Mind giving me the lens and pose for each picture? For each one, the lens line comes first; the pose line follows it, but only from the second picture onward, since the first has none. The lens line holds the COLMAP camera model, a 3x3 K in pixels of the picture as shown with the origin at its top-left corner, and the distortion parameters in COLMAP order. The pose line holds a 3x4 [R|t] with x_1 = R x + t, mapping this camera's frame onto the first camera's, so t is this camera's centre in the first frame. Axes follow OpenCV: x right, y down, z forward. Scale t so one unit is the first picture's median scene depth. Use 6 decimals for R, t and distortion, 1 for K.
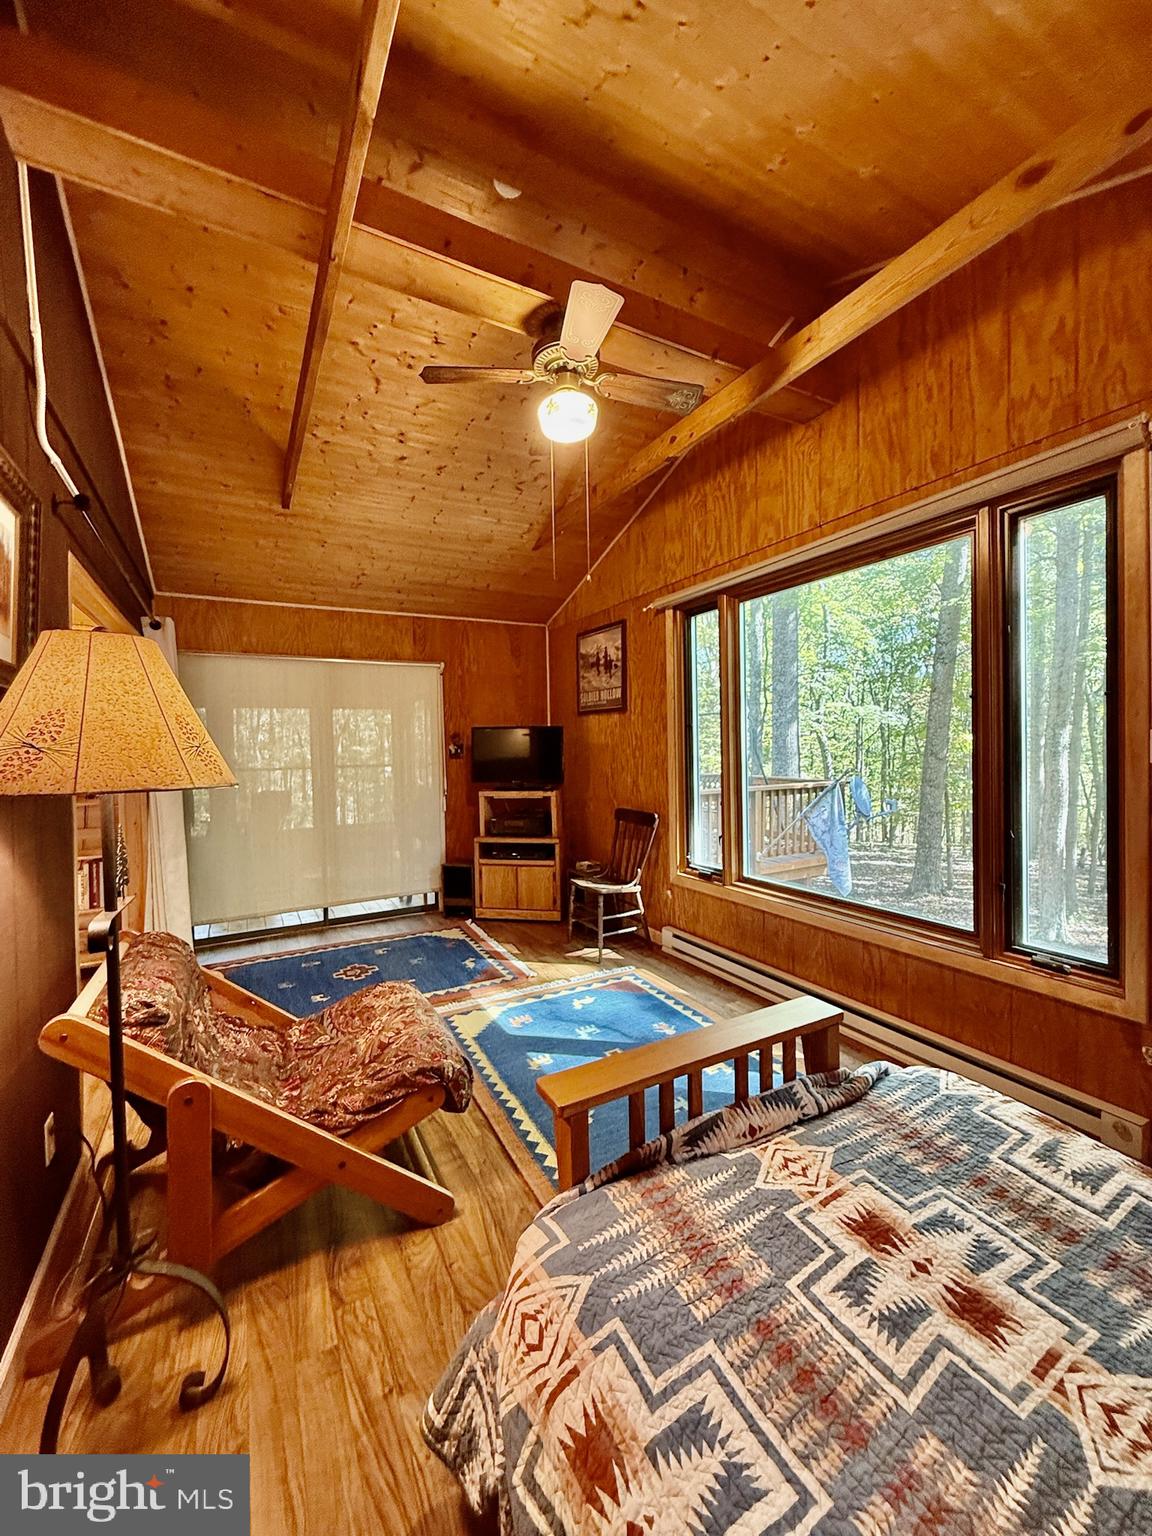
lens RADIAL K [[612.2, 0, 580.3], [0, 612.2, 757.8], [0, 0, 1]] dist [0.000416, -0.000037]
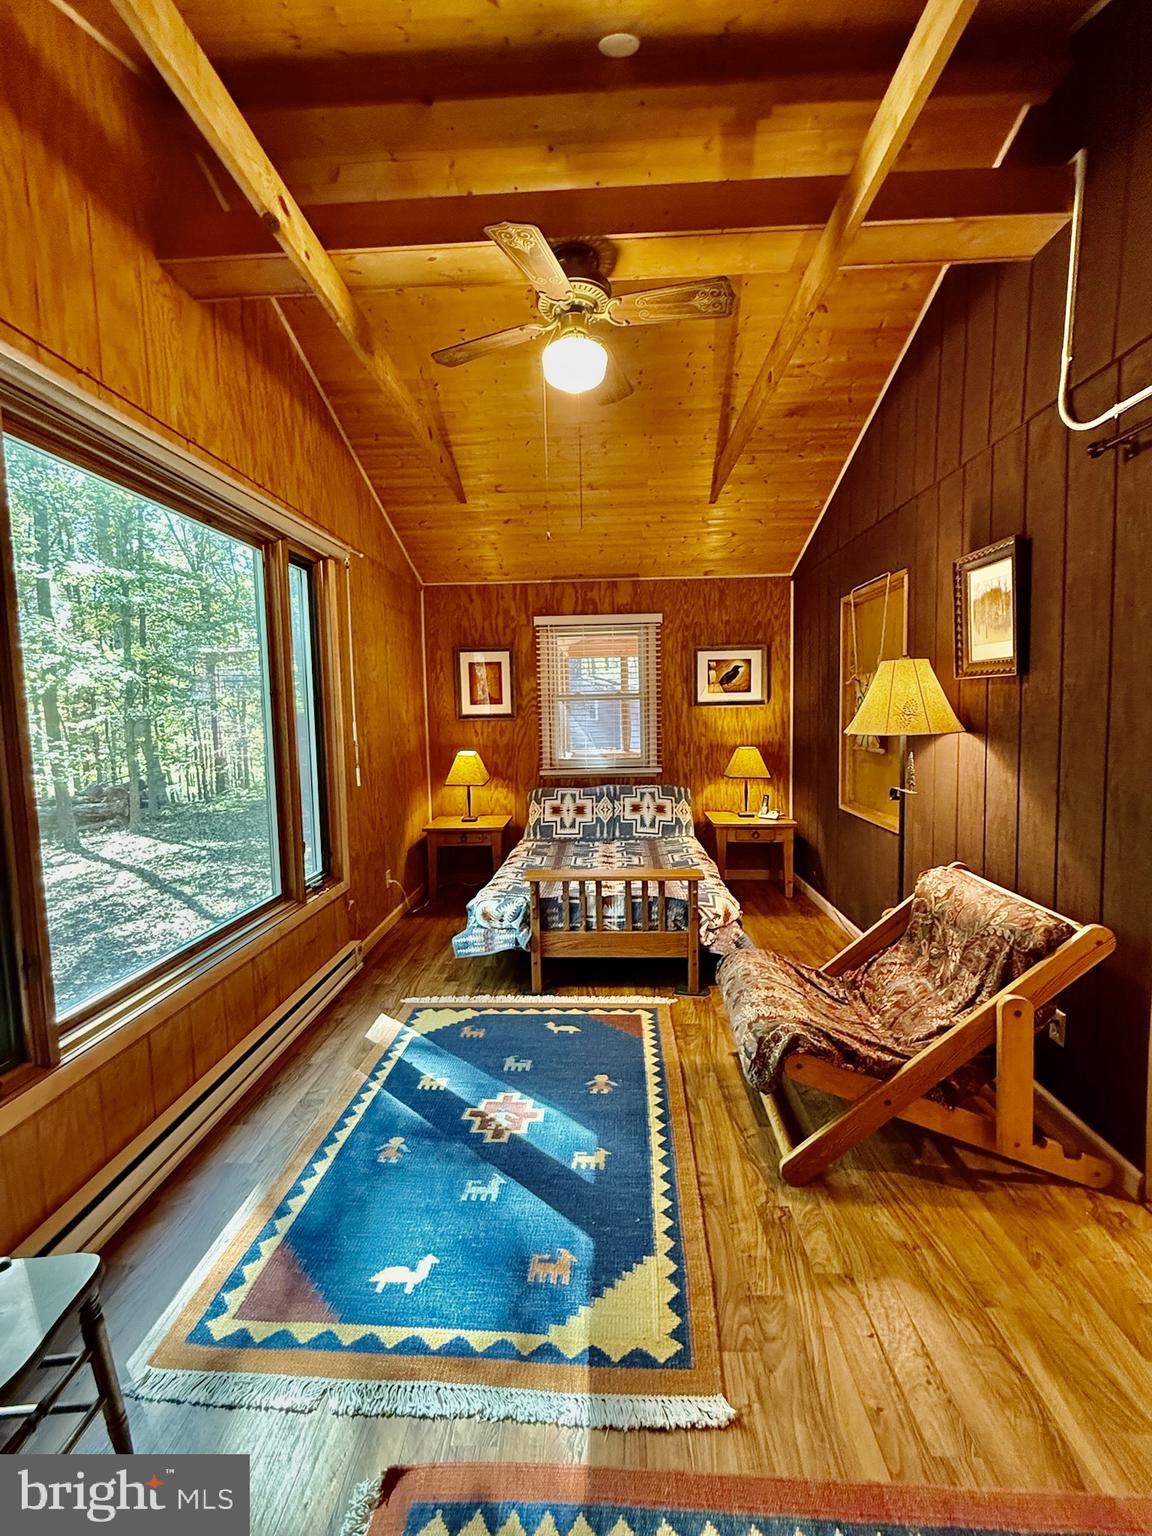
lens RADIAL K [[669.2, 0, 575.5], [0, 669.2, 769.8], [0, 0, 1]] dist [-0.002712, -0.000024]
pose [[-0.851680, -0.002982, 0.524054, -0.425620], [0.055051, 0.993942, 0.095124, -0.037556], [-0.521163, 0.109865, -0.846356, 1.484905]]
